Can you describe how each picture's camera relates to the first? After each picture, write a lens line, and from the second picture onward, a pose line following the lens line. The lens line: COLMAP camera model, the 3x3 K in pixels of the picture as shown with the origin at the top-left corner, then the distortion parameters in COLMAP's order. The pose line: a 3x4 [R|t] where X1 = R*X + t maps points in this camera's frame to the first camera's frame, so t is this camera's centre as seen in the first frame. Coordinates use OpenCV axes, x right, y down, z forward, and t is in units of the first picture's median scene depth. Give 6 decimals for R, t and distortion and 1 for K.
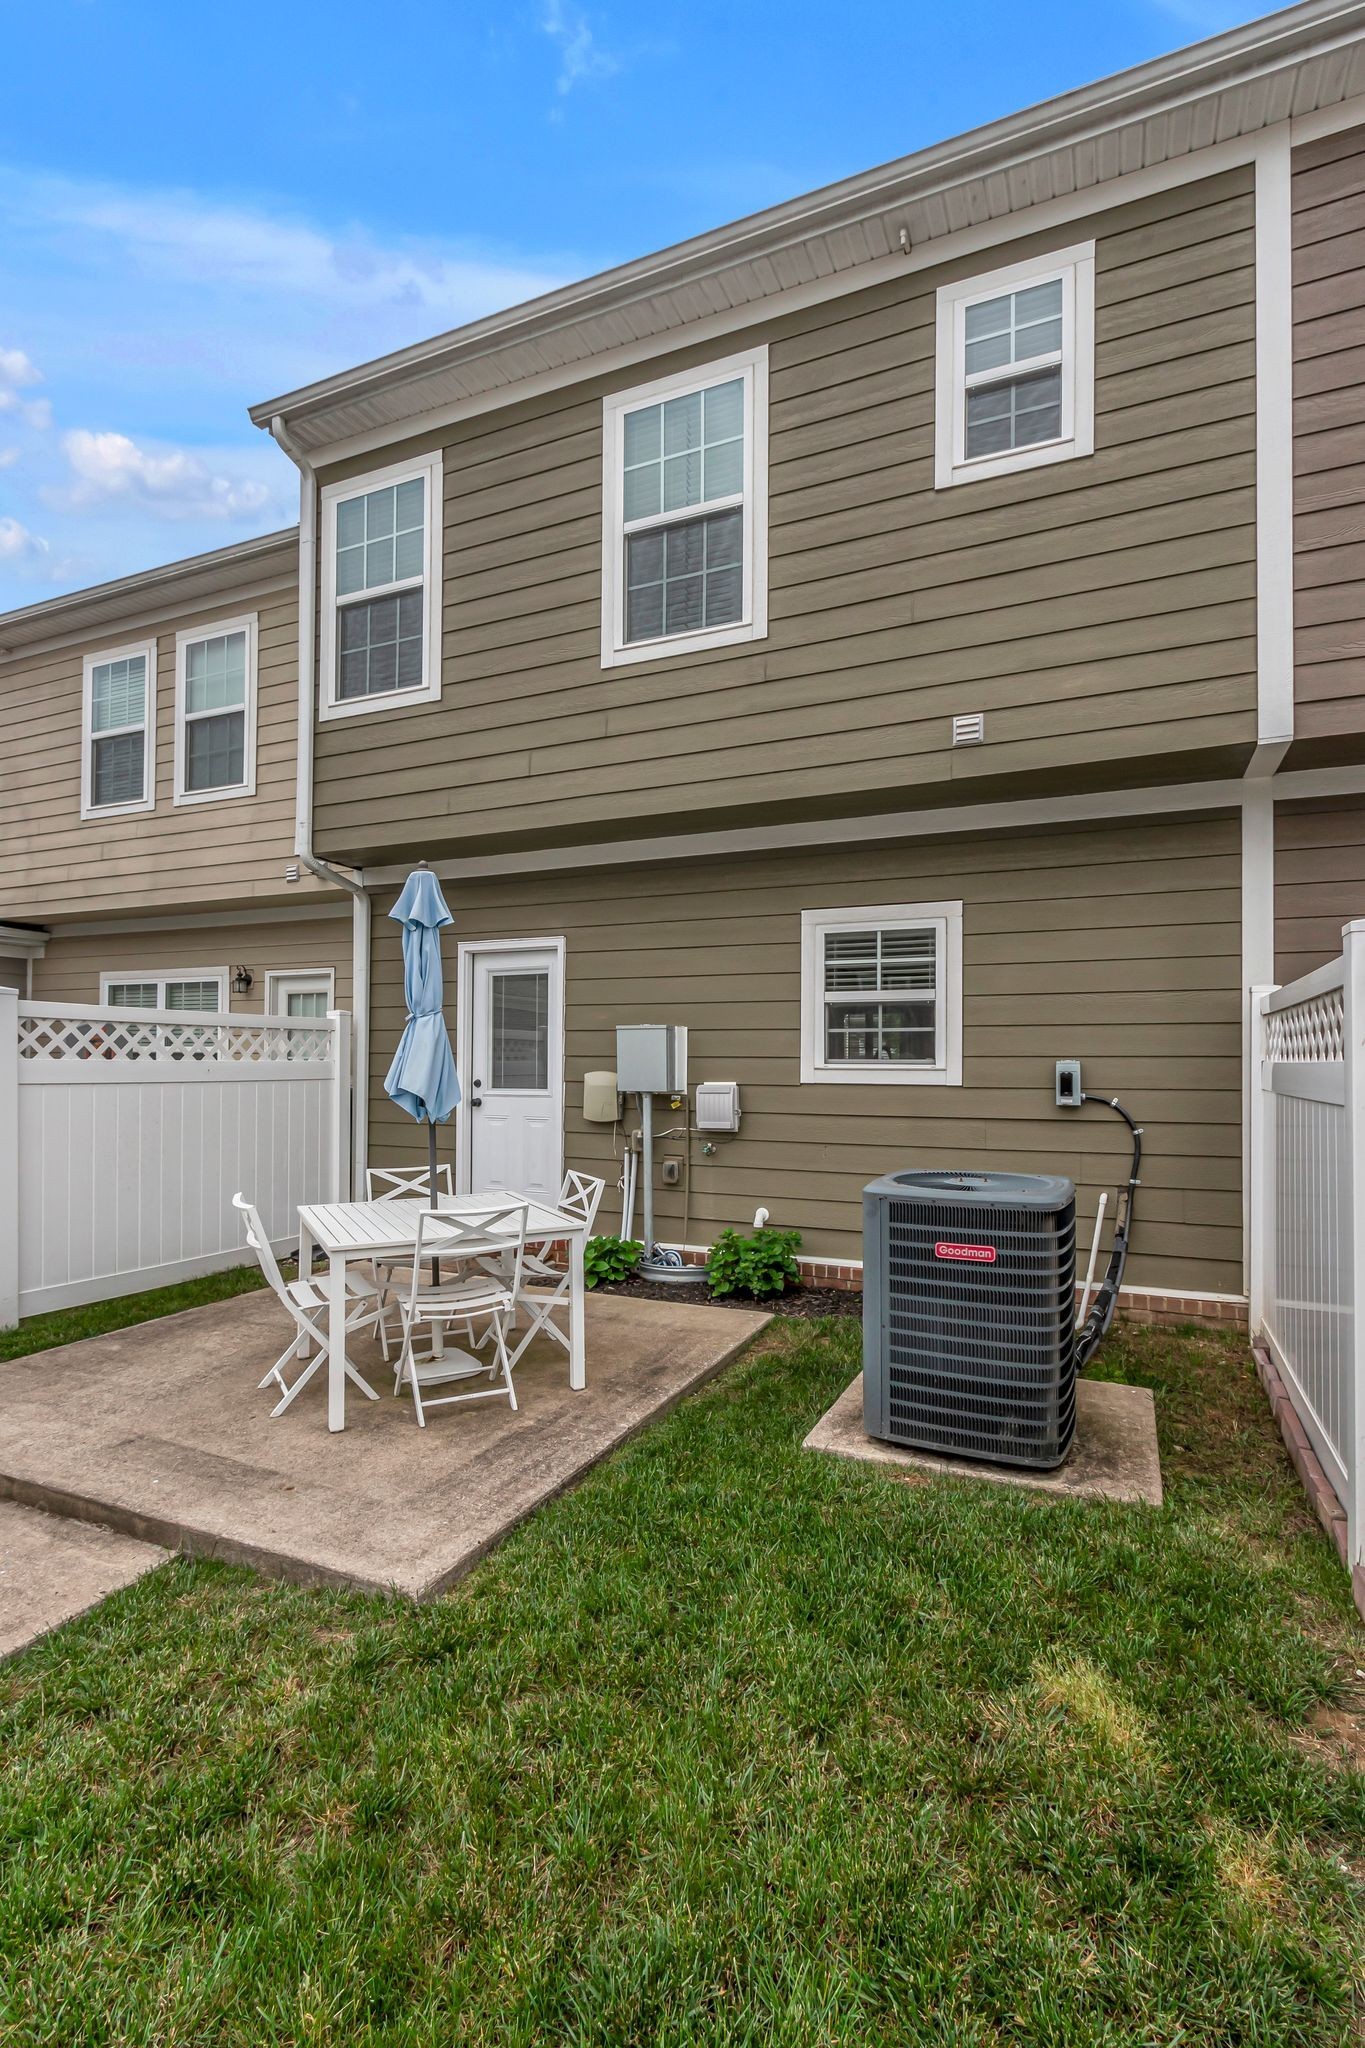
lens RADIAL K [[934.9, 0, 701.2], [0, 934.9, 1054.9], [0, 0, 1]] dist [0.007222, -0.000828]
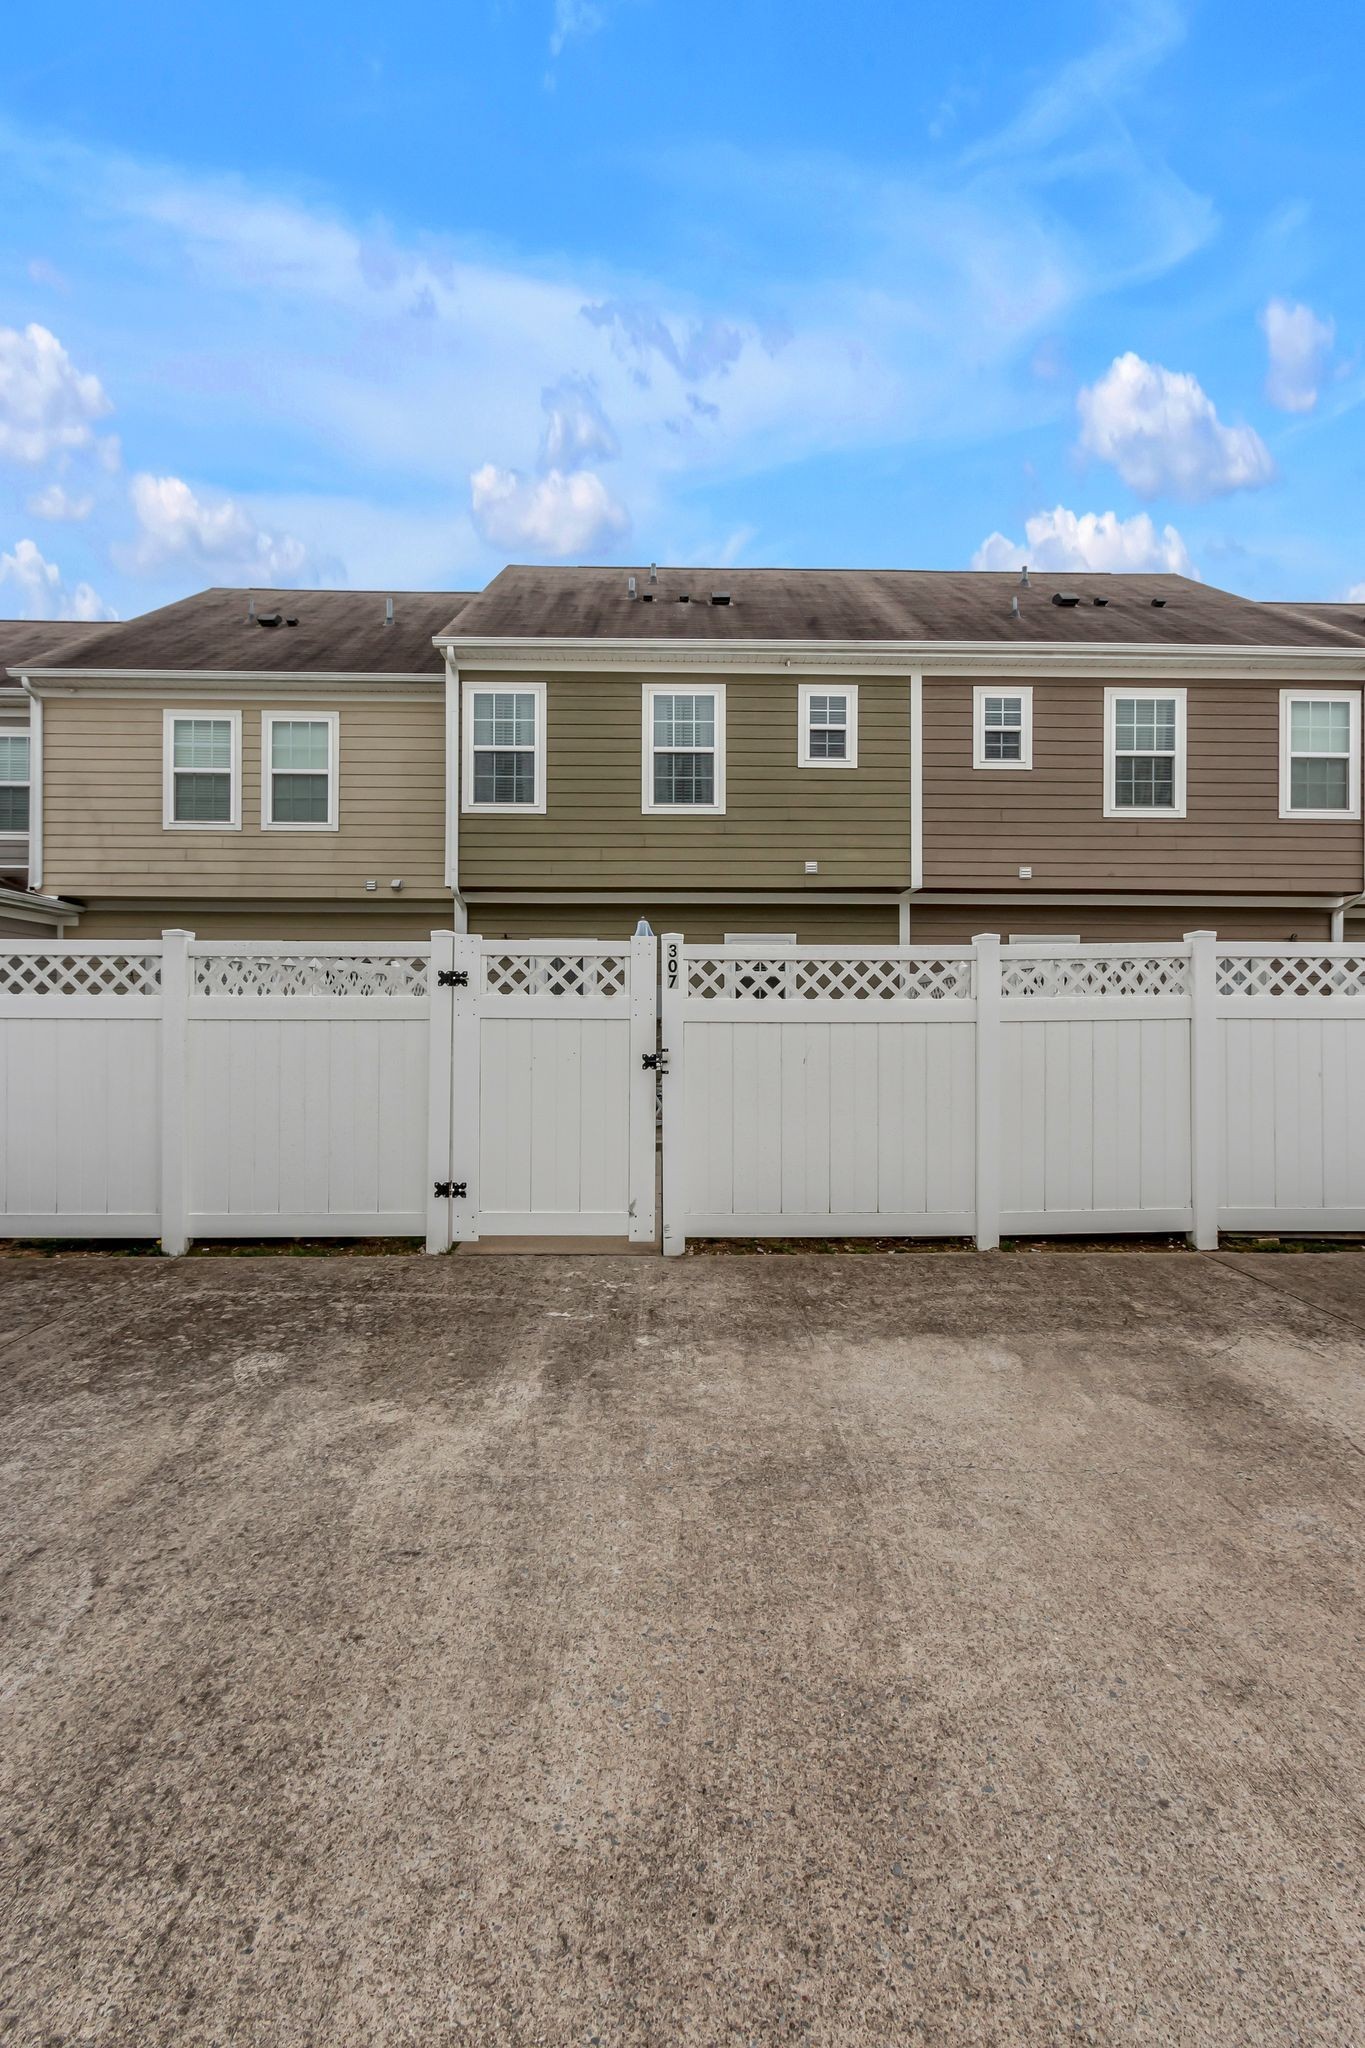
lens RADIAL K [[934.9, 0, 683.2], [0, 934.9, 1023.3], [0, 0, 1]] dist [0.007222, -0.000828]
pose [[0.899078, -0.001030, 0.437788, -0.933542], [-0.000353, 0.999995, 0.003077, 0.044966], [-0.437789, -0.002921, 0.899073, -0.906502]]
